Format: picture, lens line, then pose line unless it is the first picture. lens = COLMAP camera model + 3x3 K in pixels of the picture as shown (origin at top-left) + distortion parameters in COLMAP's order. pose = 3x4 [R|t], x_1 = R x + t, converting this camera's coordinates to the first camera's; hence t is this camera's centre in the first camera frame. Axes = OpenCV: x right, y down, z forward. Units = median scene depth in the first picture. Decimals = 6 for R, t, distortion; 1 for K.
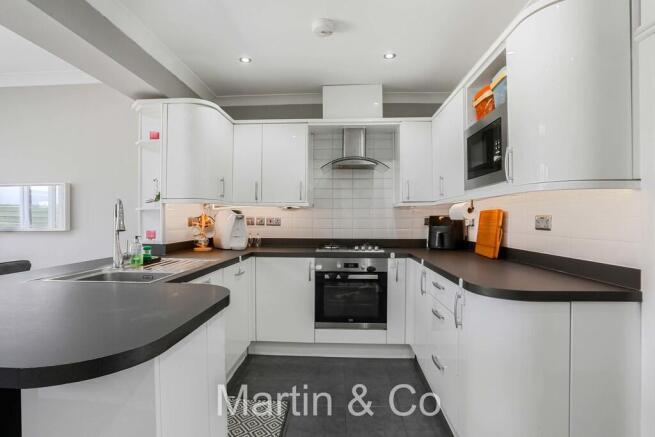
lens RADIAL K [[325.2, 0, 327.5], [0, 325.2, 218.5], [0, 0, 1]] dist [-0.003696, -0.000498]
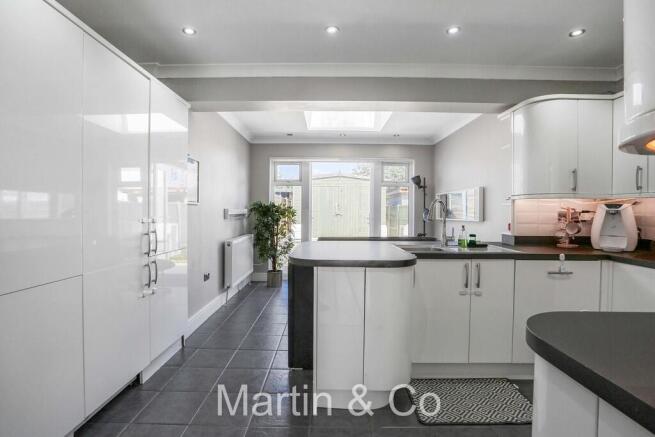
lens RADIAL K [[325.2, 0, 327.5], [0, 325.2, 218.5], [0, 0, 1]] dist [-0.003696, -0.000498]
pose [[0.055664, 0.015303, -0.998332, 0.594952], [-0.019394, 0.999710, 0.014243, 0.015519], [0.998261, 0.018569, 0.055945, 0.285734]]
